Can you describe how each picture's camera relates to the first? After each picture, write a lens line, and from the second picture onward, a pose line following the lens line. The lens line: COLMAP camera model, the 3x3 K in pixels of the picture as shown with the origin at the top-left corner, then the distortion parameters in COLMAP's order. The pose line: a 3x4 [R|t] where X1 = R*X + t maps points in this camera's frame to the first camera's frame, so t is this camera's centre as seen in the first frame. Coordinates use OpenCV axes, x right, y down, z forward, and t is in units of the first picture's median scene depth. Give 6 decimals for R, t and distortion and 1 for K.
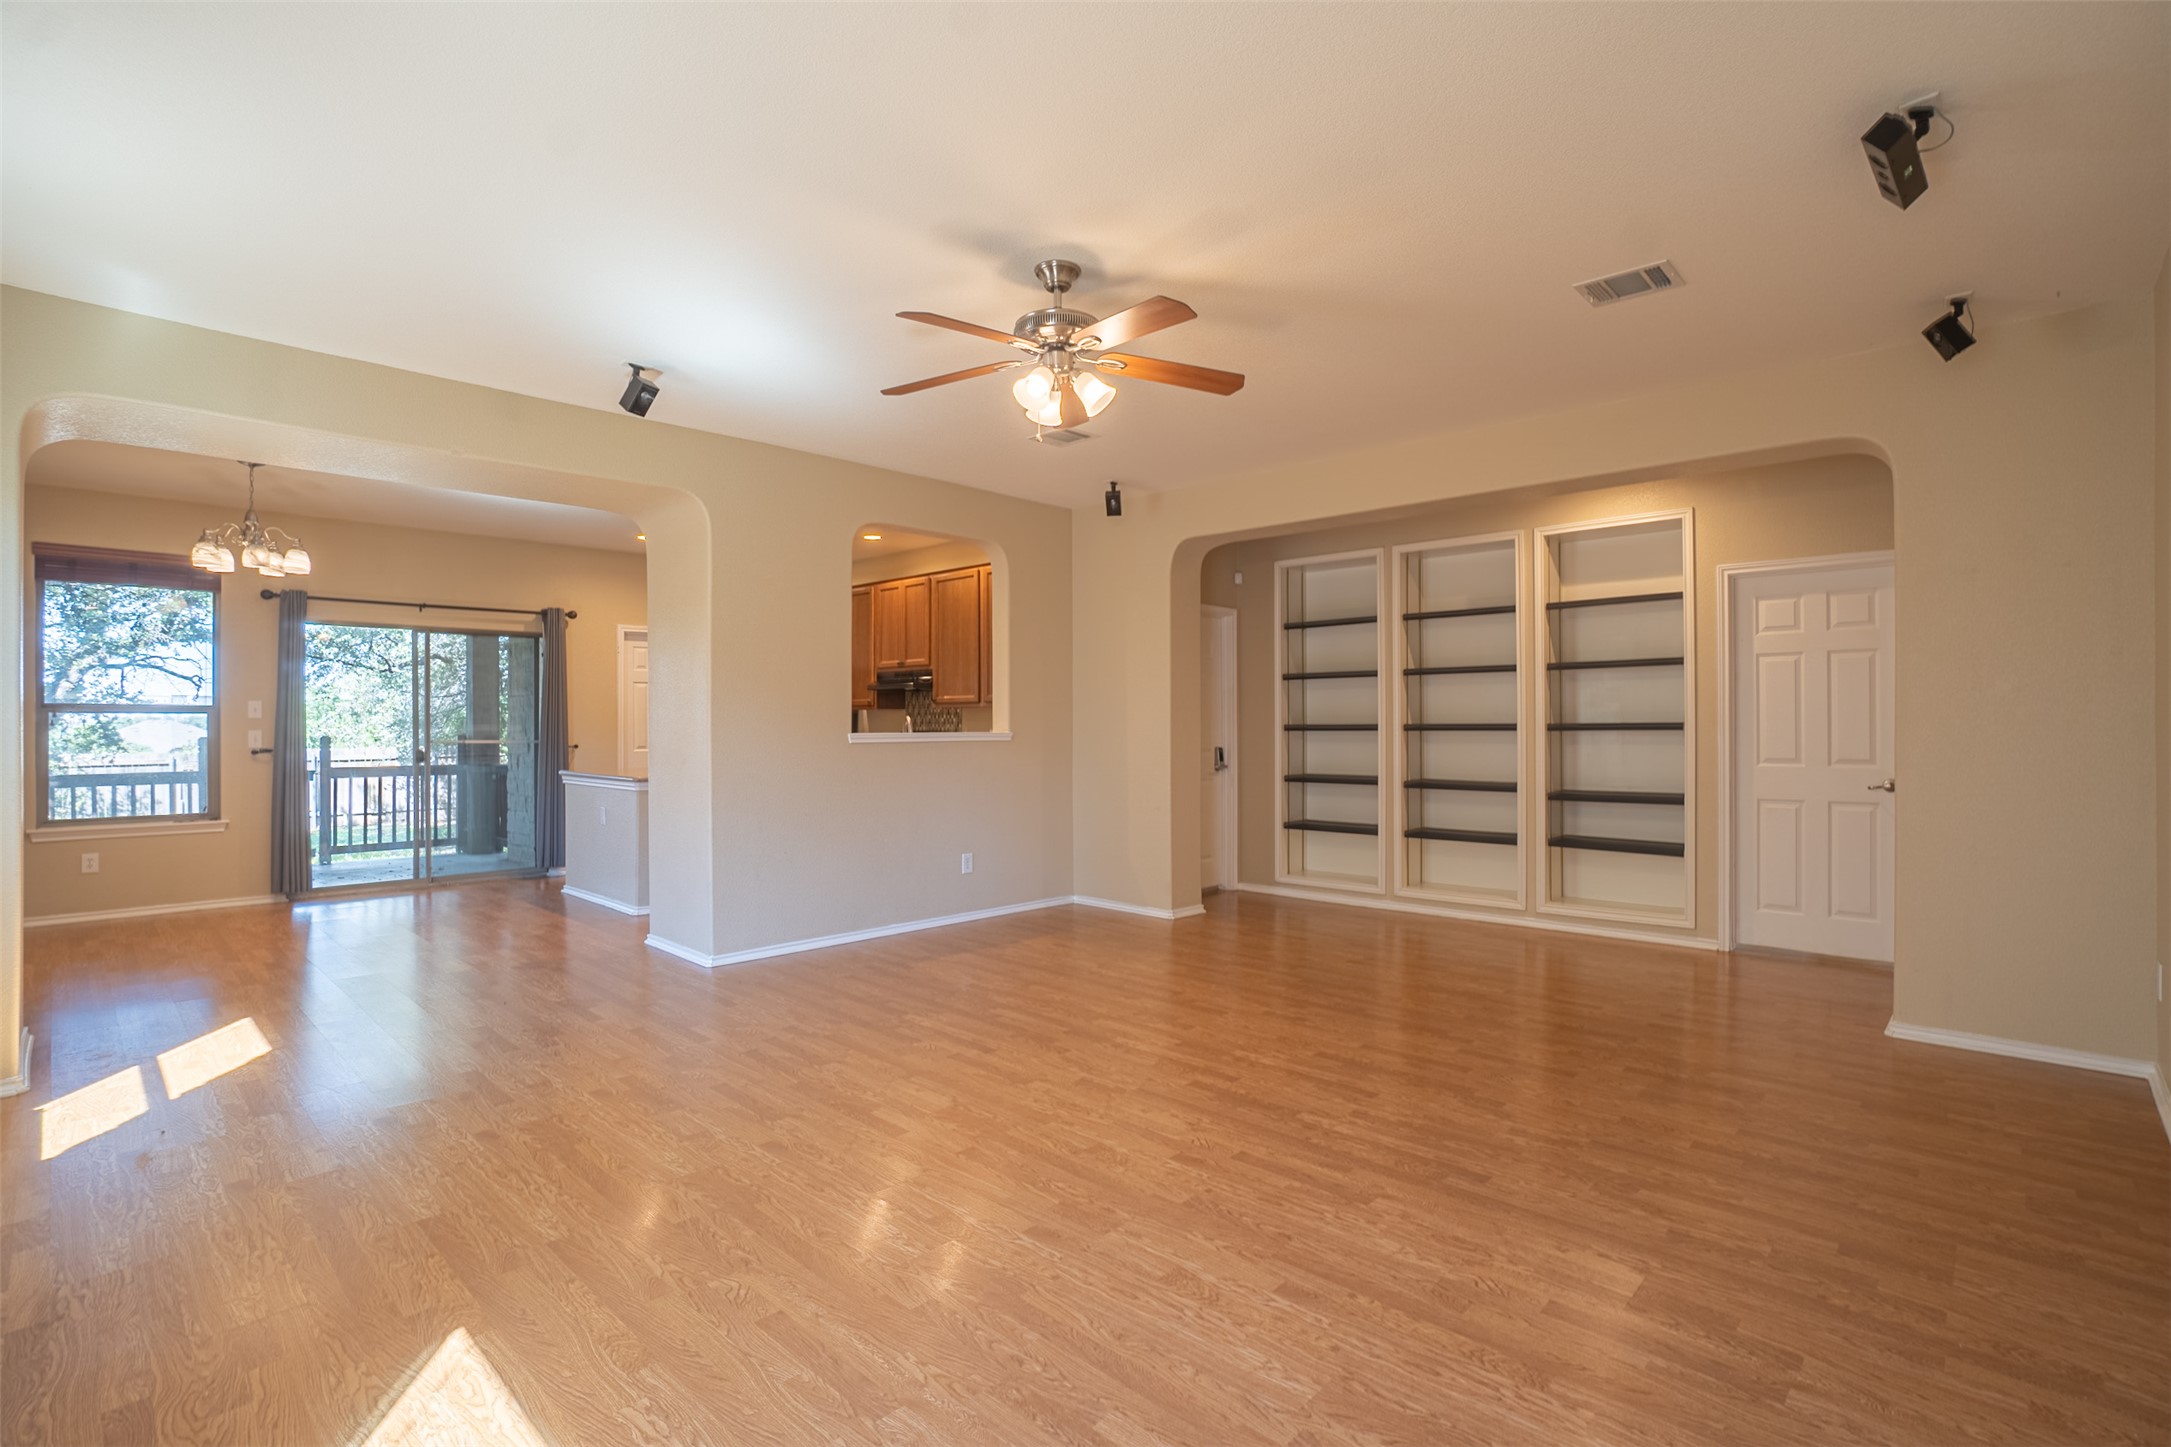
lens RADIAL K [[1022.0, 0, 1090.2], [0, 1022.0, 719.4], [0, 0, 1]] dist [-0.056131, 0.023528]
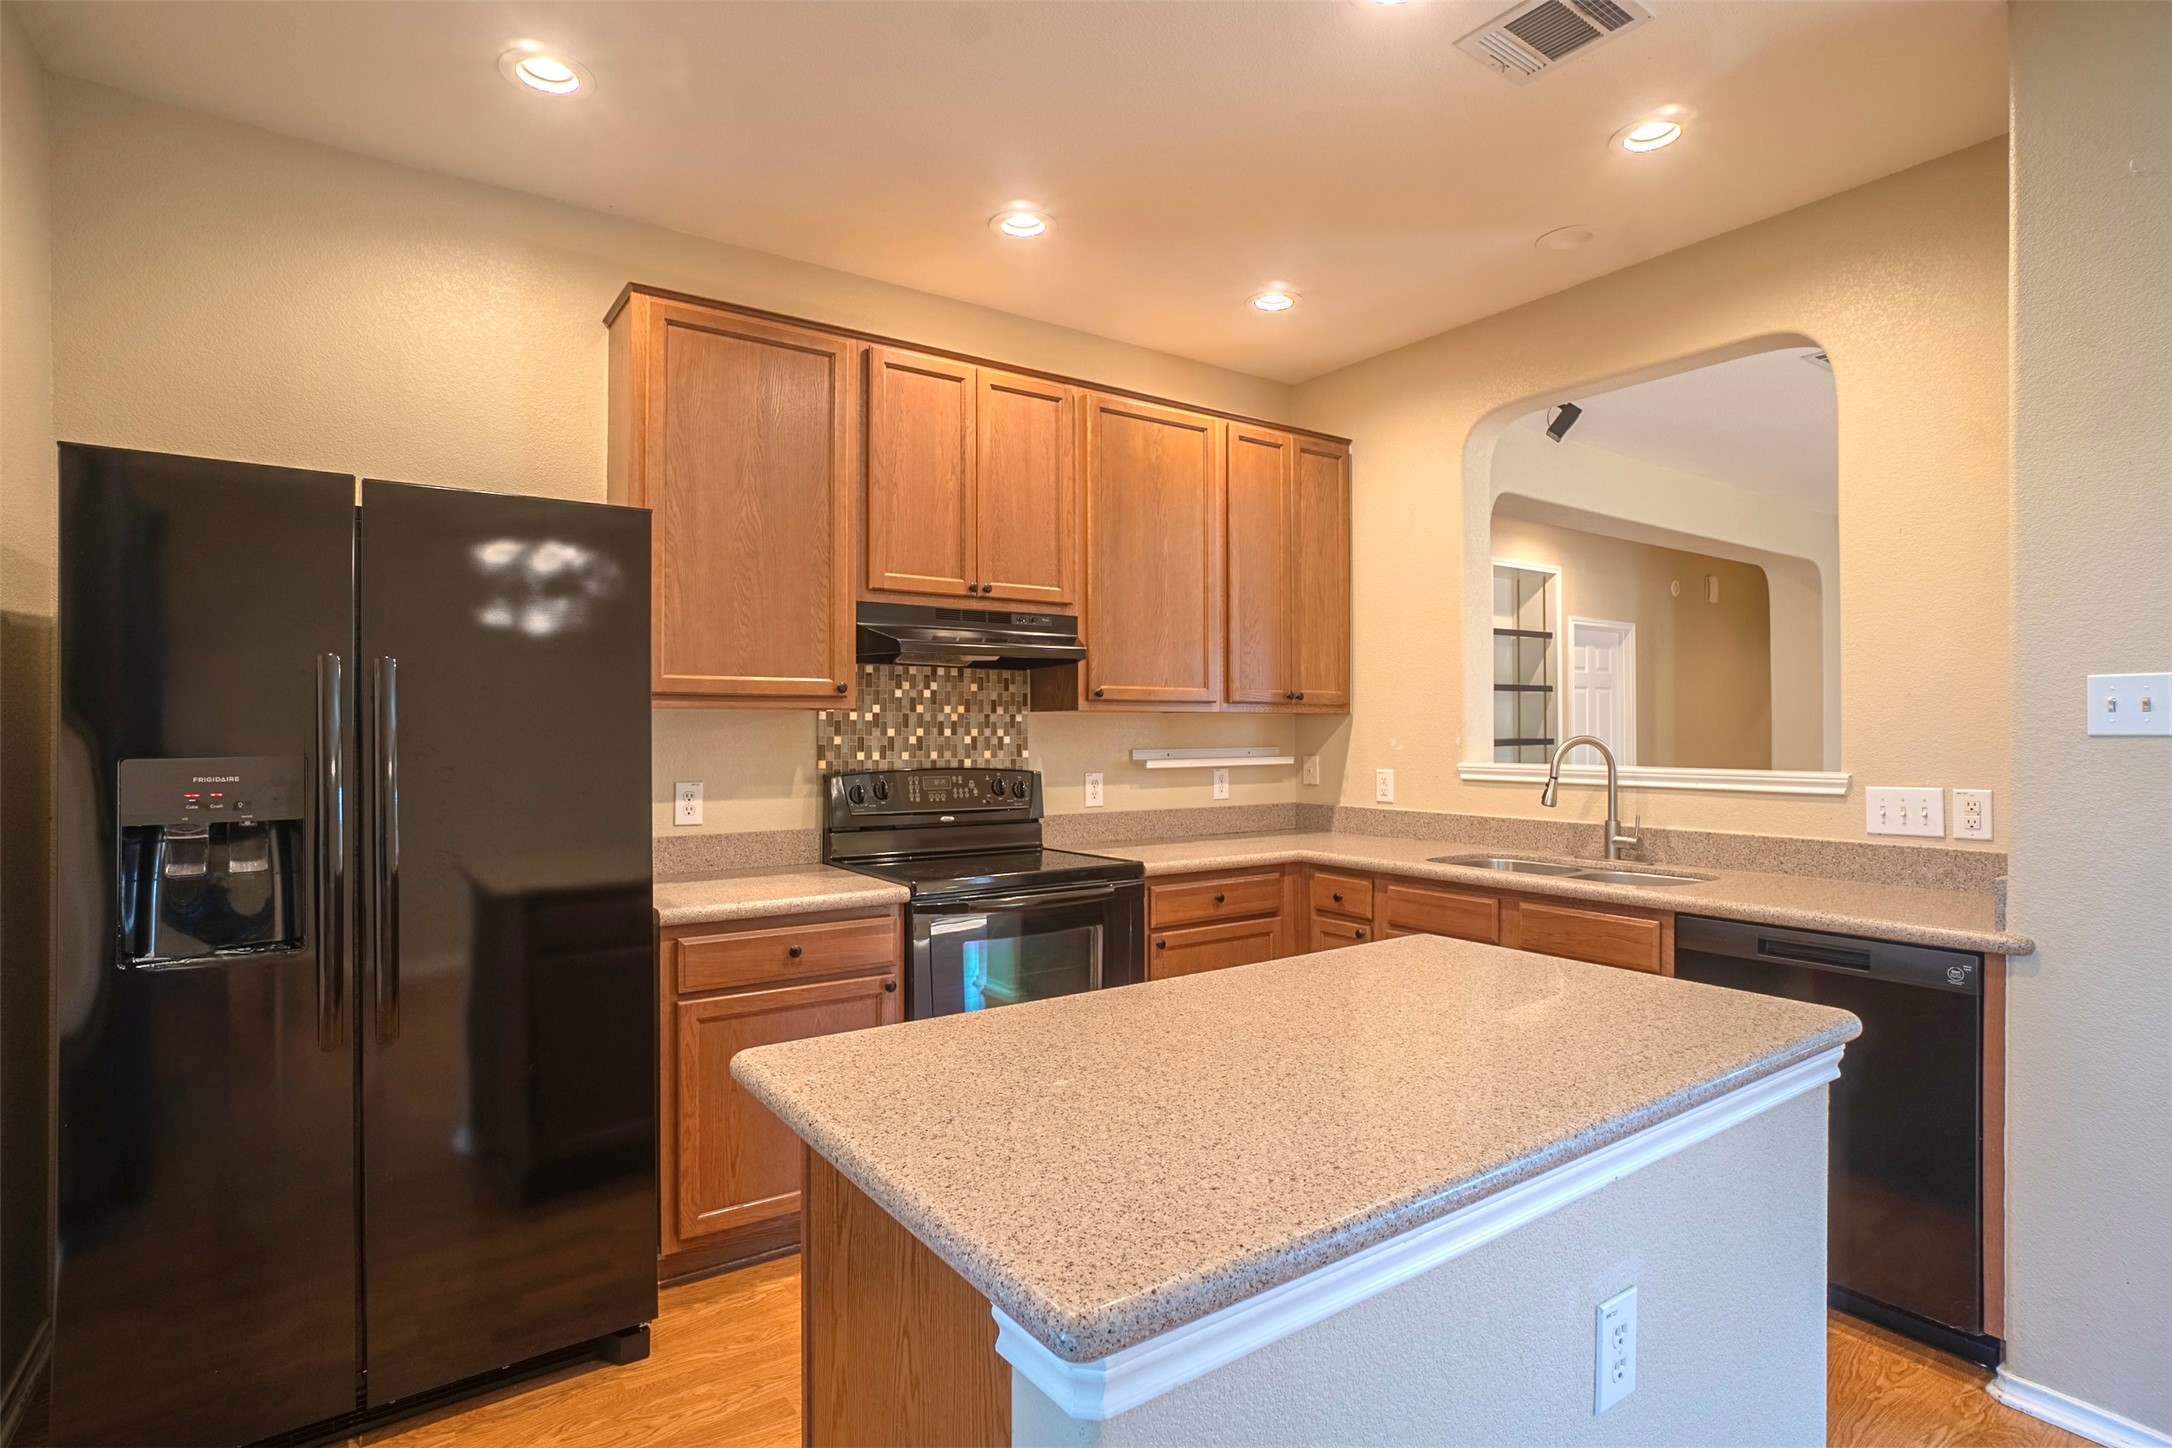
lens RADIAL K [[1084.9, 0, 1091.6], [0, 1084.9, 722.9], [0, 0, 1]] dist [-0.030093, 0.001043]
pose [[0.193906, 0.006436, 0.980999, -1.058216], [-0.003360, 0.999977, -0.005896, -0.007734], [-0.981014, -0.002153, 0.193923, 1.660682]]
